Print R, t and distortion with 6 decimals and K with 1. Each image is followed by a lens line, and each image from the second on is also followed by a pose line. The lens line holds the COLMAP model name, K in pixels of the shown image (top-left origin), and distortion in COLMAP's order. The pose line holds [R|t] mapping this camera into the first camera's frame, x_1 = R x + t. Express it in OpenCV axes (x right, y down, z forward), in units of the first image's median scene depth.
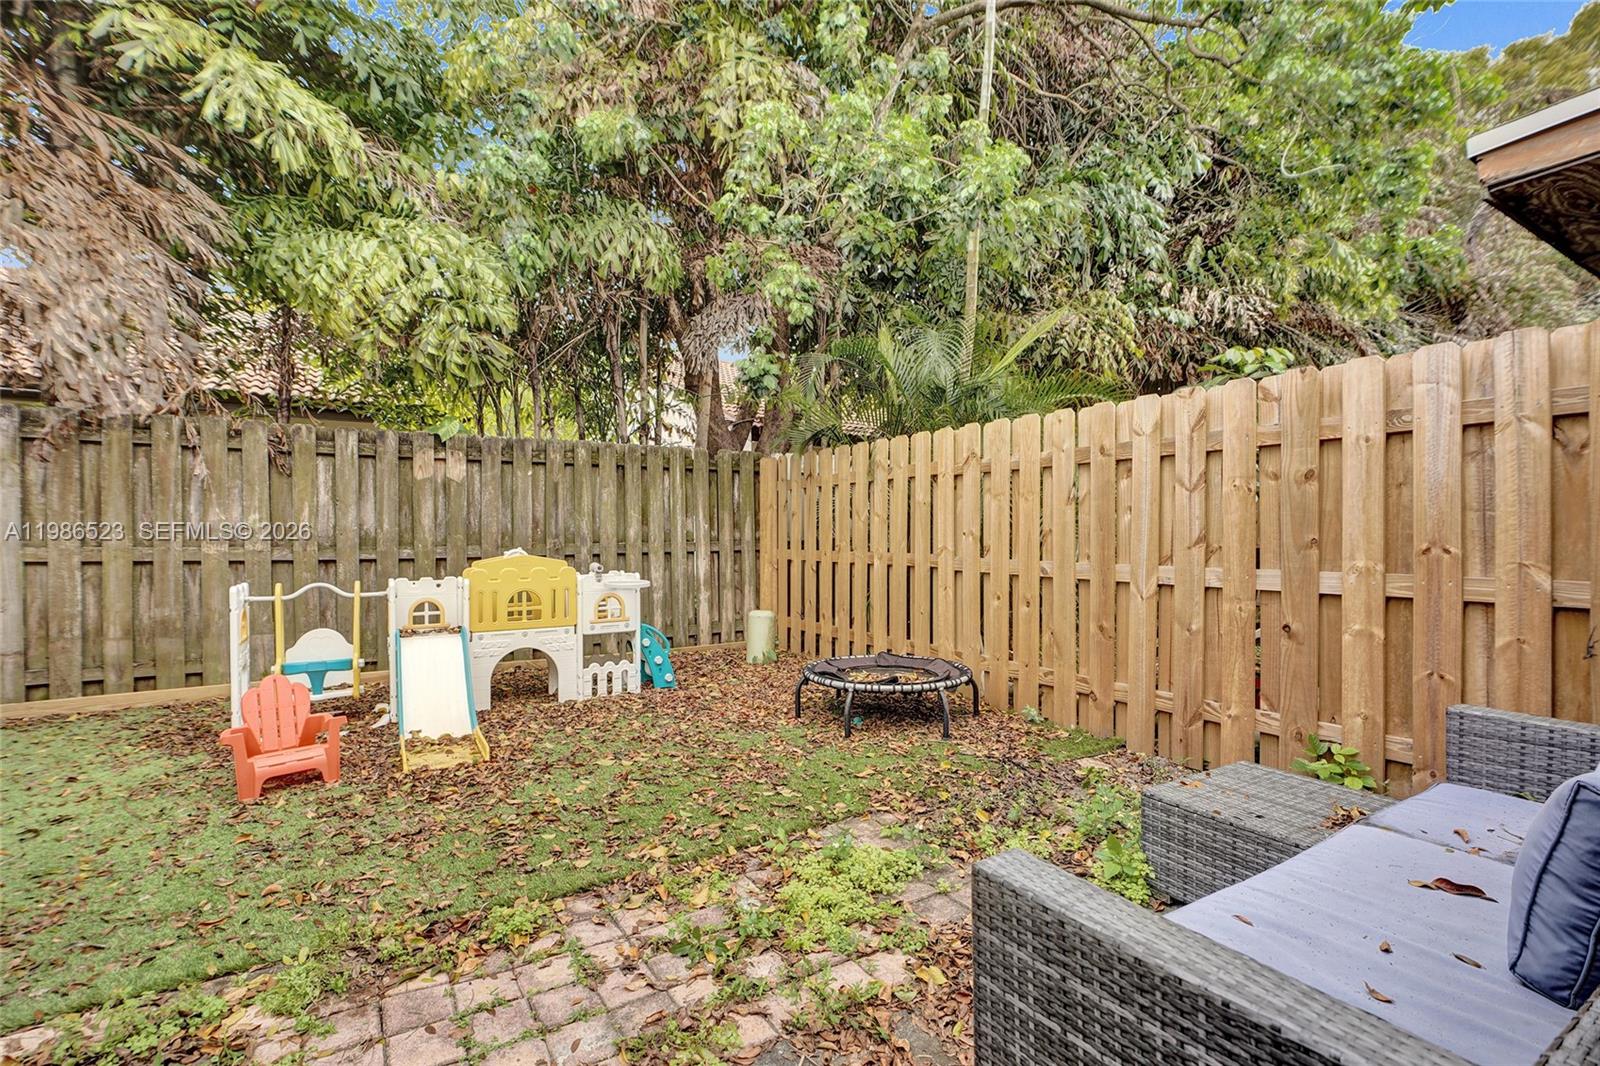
lens RADIAL K [[739.7, 0, 815.5], [0, 739.7, 539.6], [0, 0, 1]] dist [-0.009369, 0.004559]
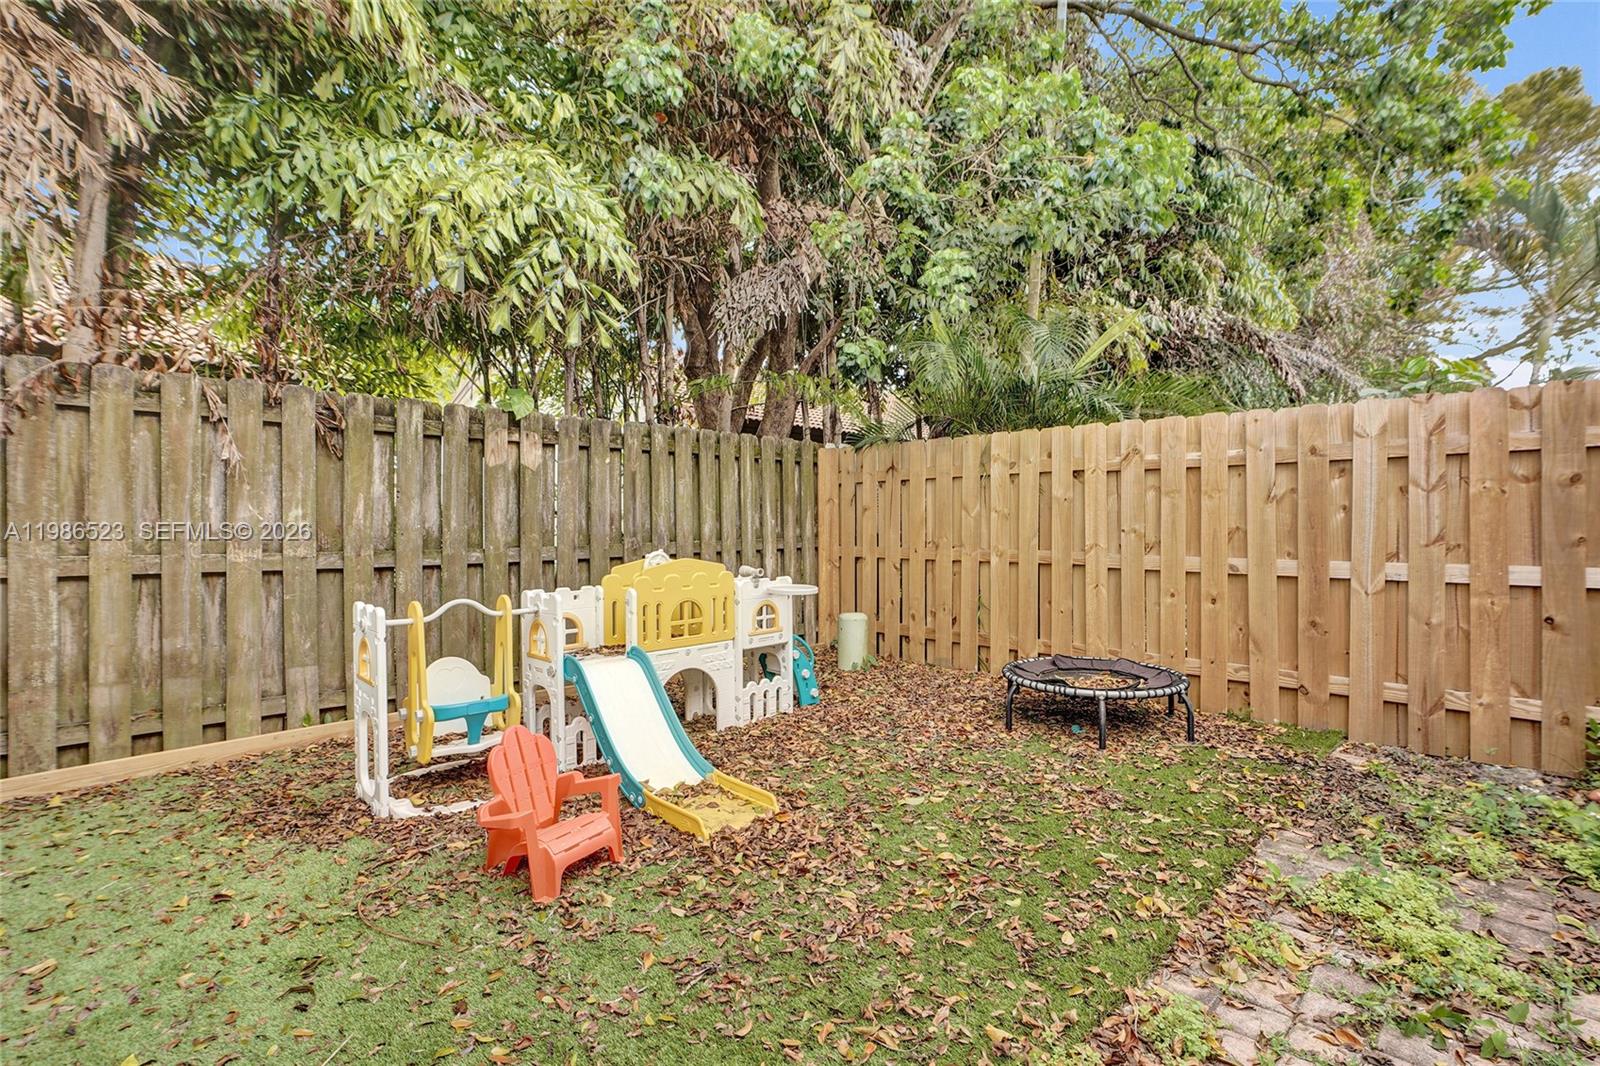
lens RADIAL K [[739.7, 0, 800.2], [0, 739.7, 530.0], [0, 0, 1]] dist [-0.009369, 0.004559]
pose [[0.971561, -0.004700, 0.236744, -0.448851], [0.004452, 0.999989, 0.001584, -0.012270], [-0.236748, -0.000485, 0.971571, 0.141090]]
